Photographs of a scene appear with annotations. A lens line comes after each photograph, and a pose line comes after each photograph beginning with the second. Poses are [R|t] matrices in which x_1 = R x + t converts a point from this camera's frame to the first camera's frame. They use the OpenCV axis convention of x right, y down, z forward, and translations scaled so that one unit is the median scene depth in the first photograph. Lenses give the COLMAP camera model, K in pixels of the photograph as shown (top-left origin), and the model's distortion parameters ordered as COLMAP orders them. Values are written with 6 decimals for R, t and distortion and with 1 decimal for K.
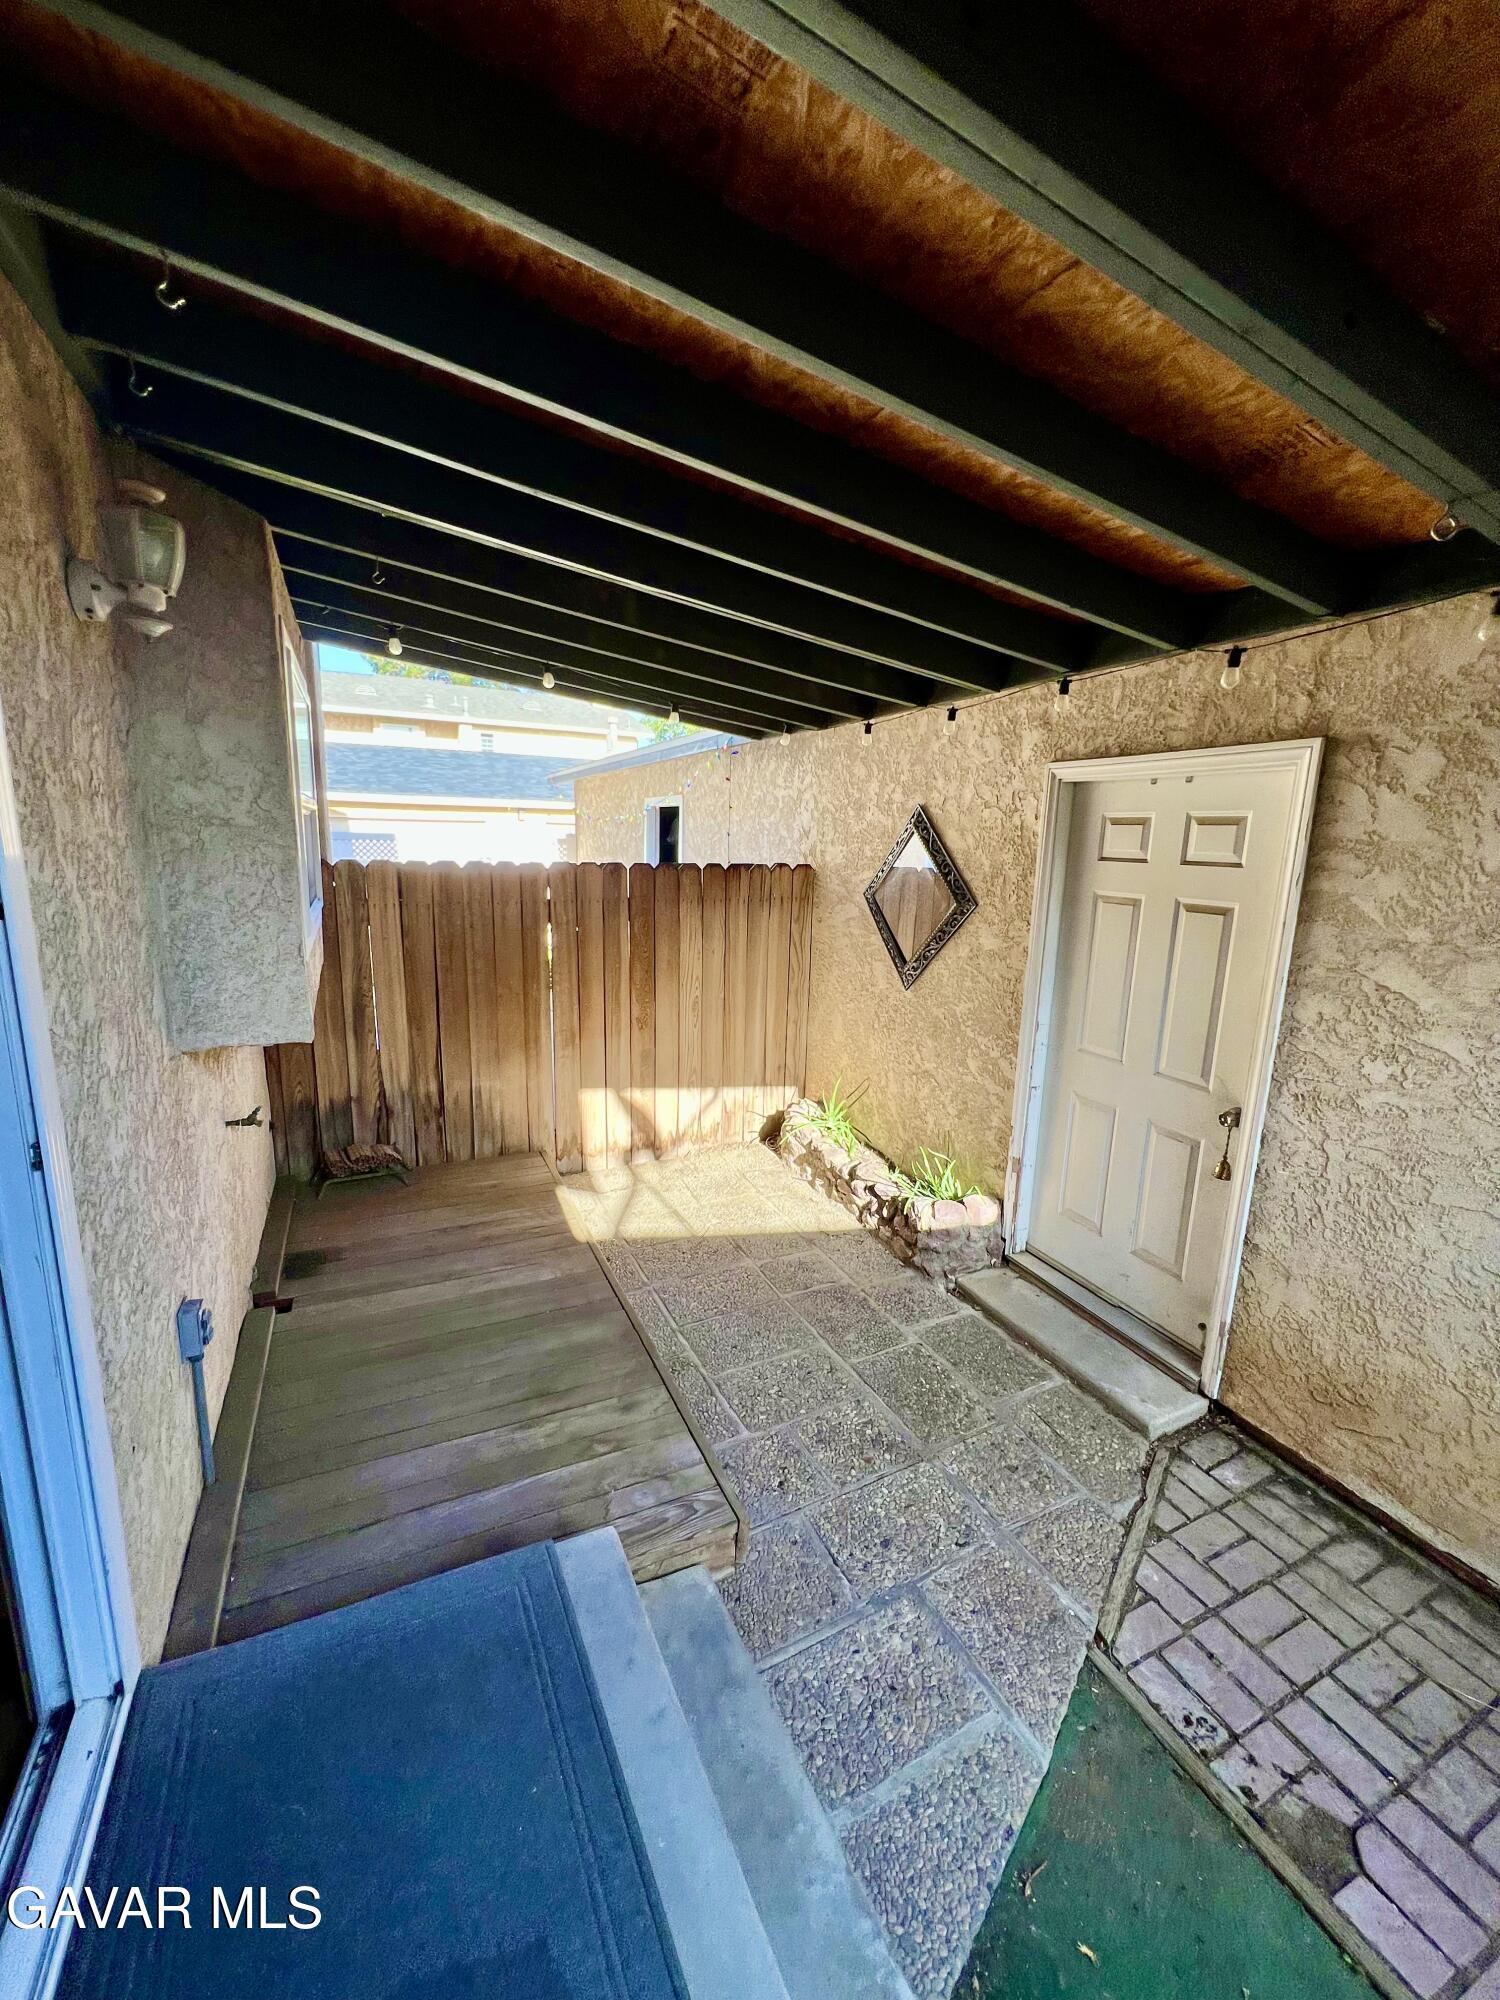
lens RADIAL K [[801.4, 0, 755.9], [0, 801.4, 994.2], [0, 0, 1]] dist [0.000002, 0.000176]
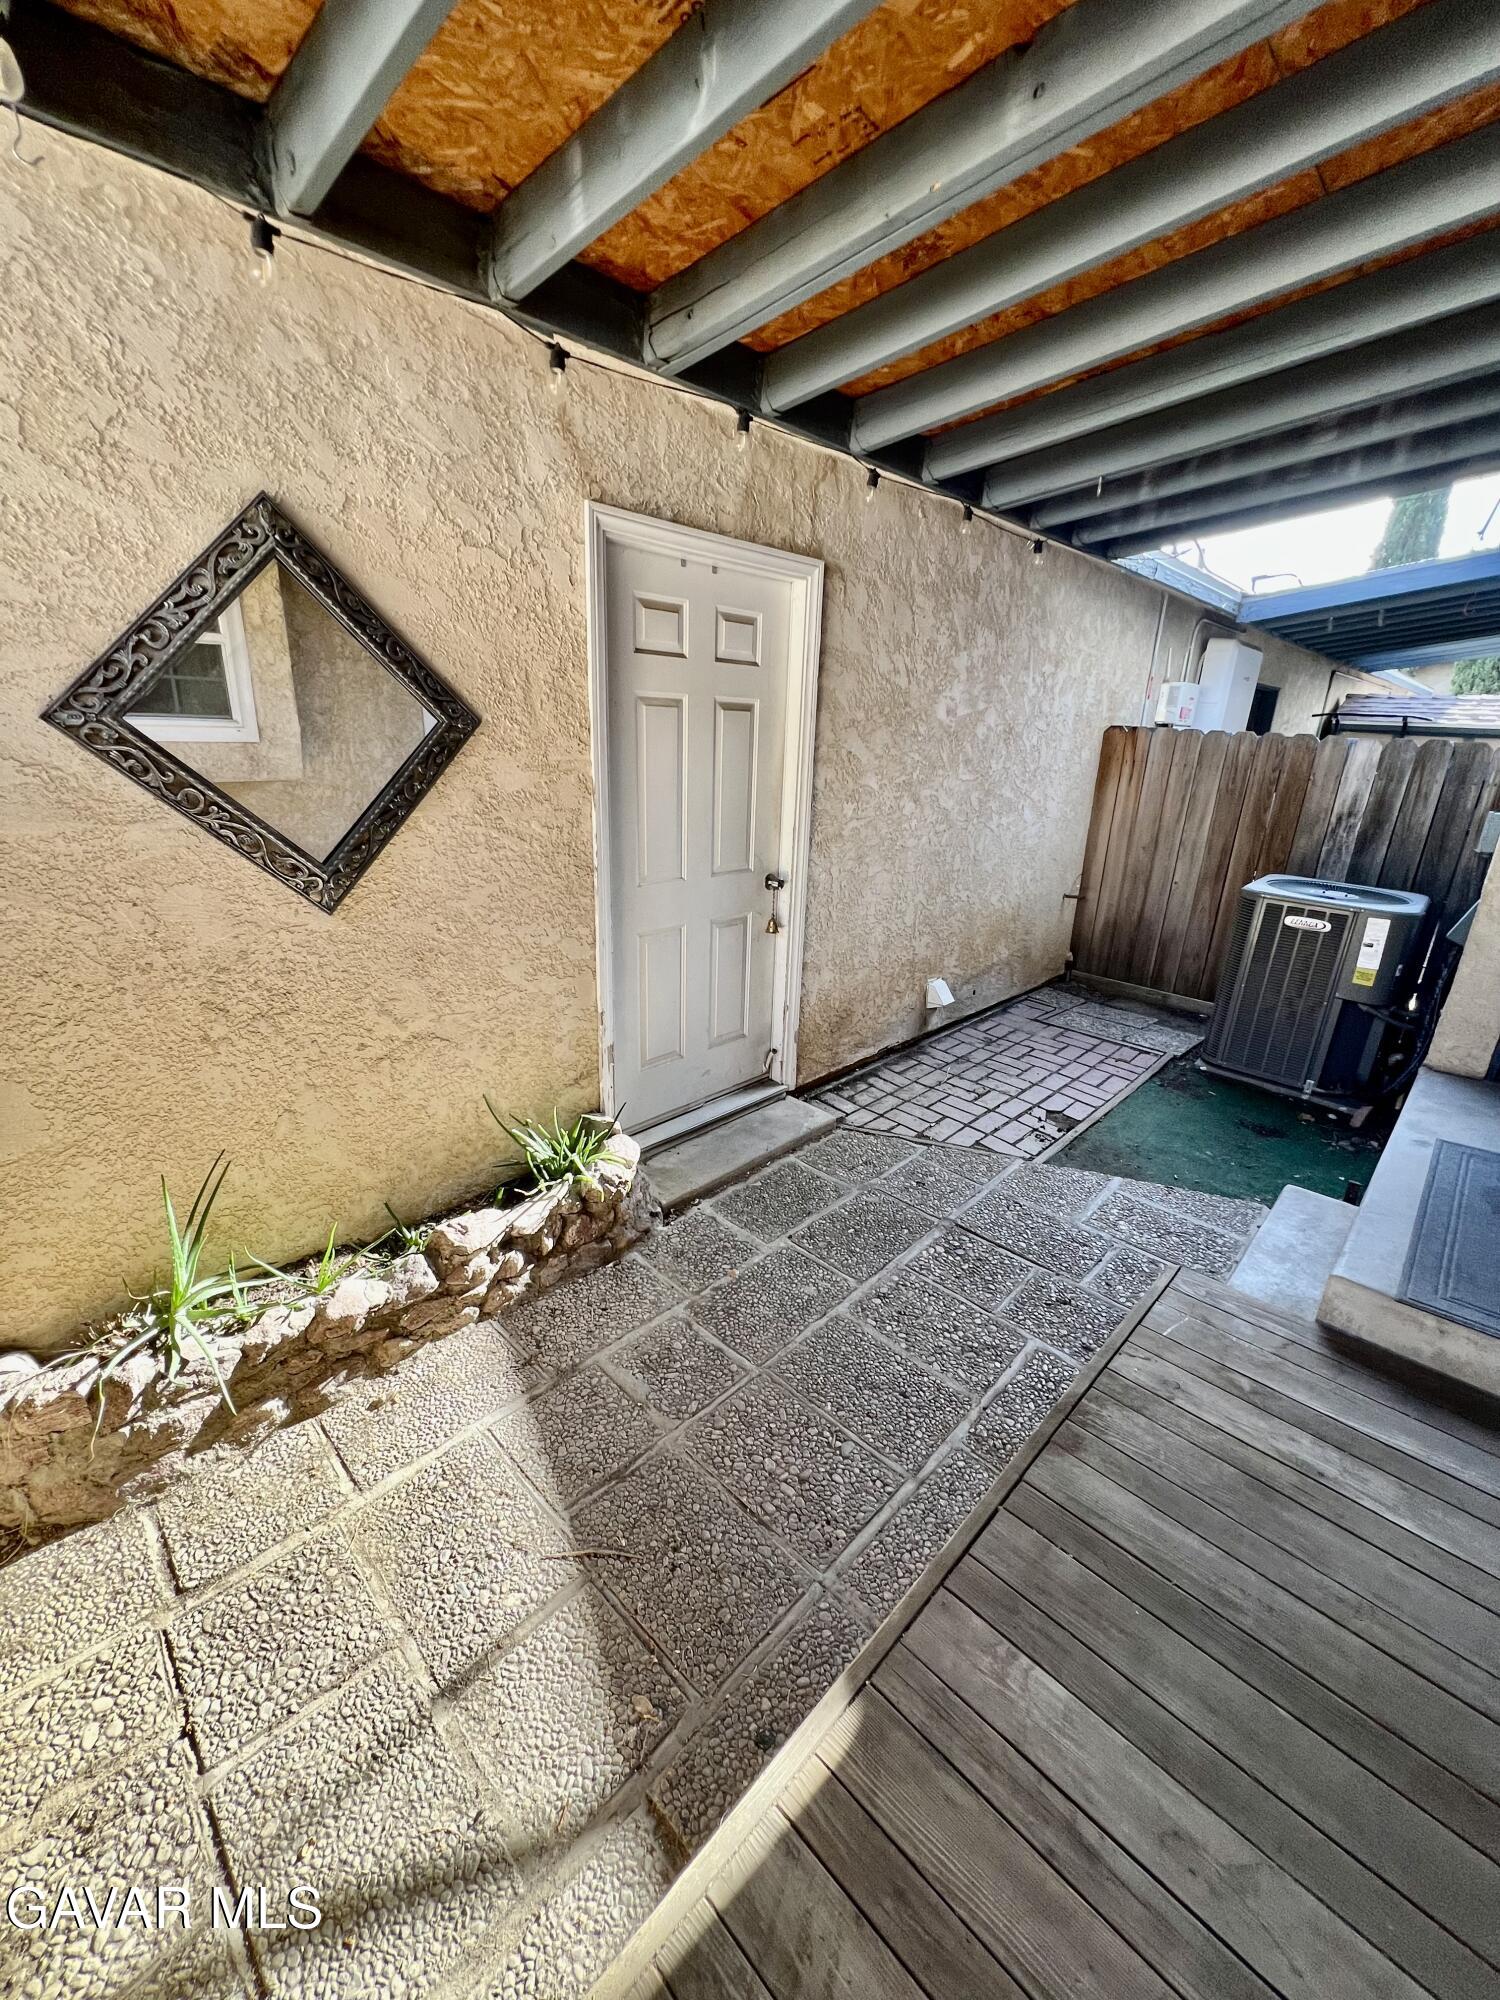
lens RADIAL K [[807.7, 0, 750.0], [0, 807.7, 1000.0], [0, 0, 1]] dist [-0.001949, -0.000003]
pose [[-0.342032, -0.338815, 0.876481, -0.553976], [0.137806, 0.904566, 0.403448, -0.191777], [-0.929529, 0.258777, -0.262700, 1.420318]]
